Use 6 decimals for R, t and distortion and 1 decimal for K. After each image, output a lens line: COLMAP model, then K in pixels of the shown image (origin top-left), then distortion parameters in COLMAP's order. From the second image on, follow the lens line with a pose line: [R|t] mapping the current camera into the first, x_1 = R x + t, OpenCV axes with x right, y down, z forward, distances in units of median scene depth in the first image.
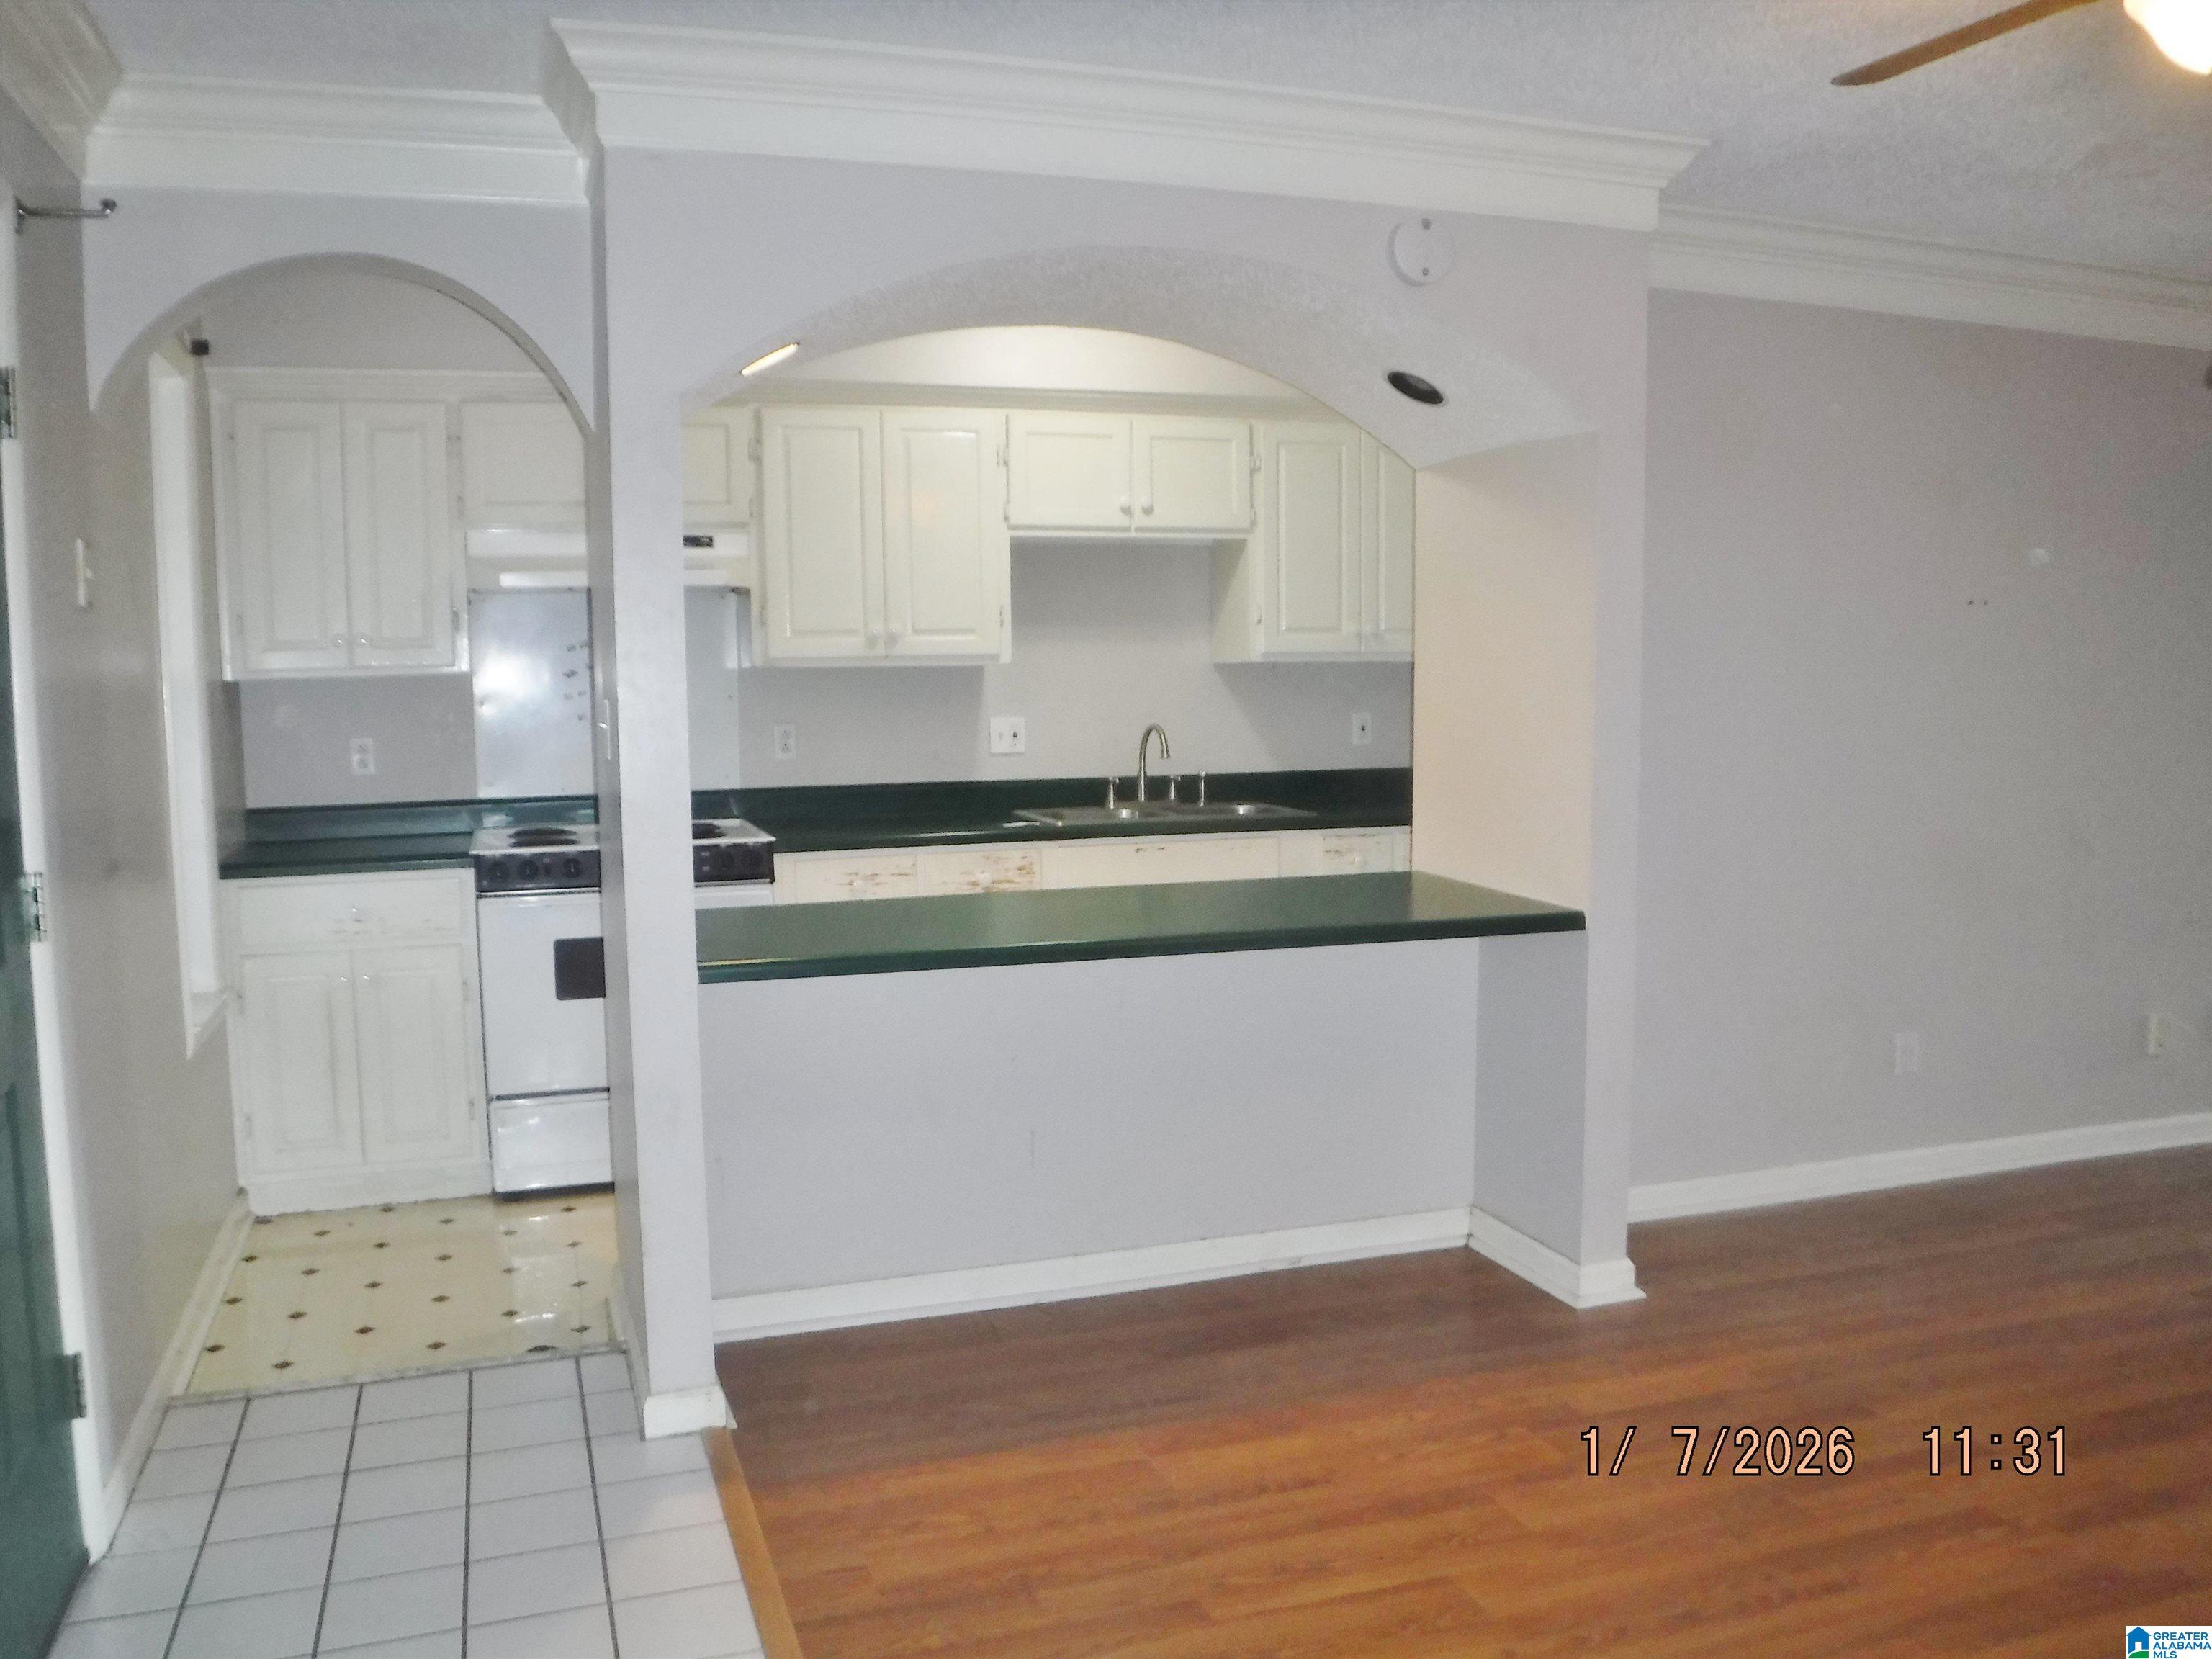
lens RADIAL K [[1785.2, 0, 1109.0], [0, 1785.2, 829.4], [0, 0, 1]] dist [-0.087879, 0.021055]
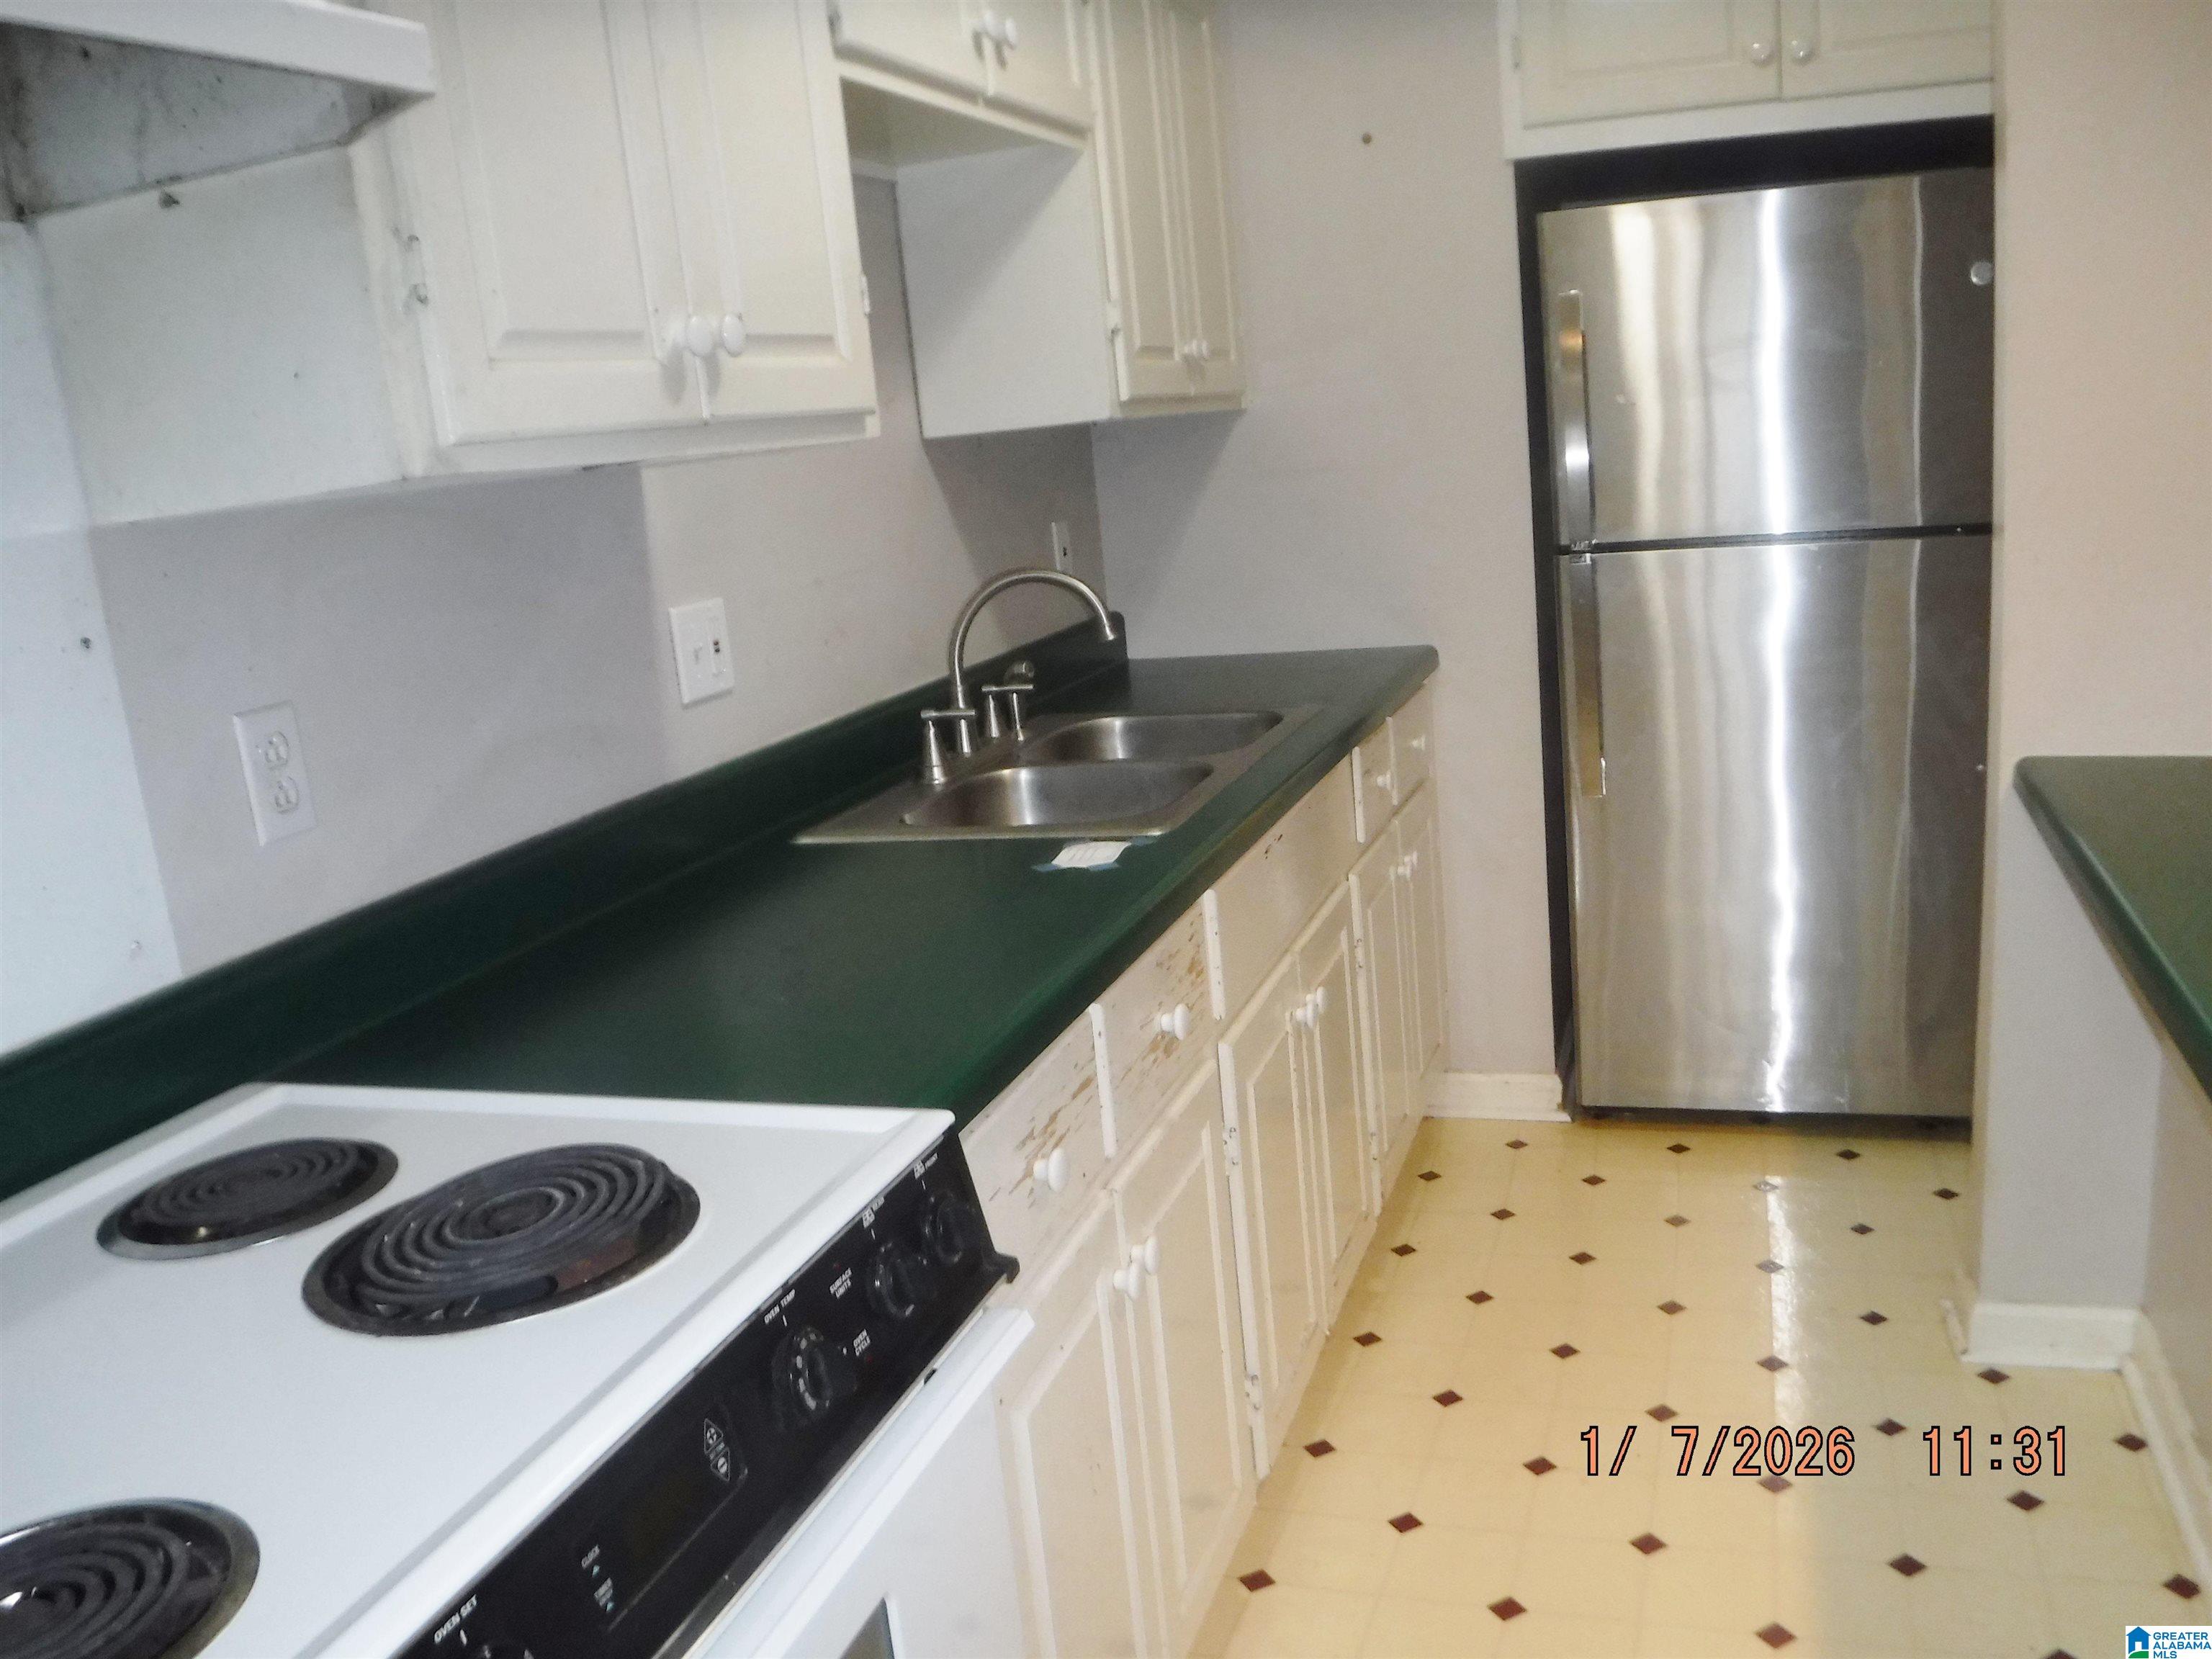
lens RADIAL K [[1785.2, 0, 1109.6], [0, 1785.2, 829.4], [0, 0, 1]] dist [-0.087879, 0.021055]
pose [[0.617664, -0.221331, 0.754655, -0.311993], [0.161938, 0.974811, 0.153358, -0.061976], [-0.769589, 0.027483, 0.637948, 0.722693]]
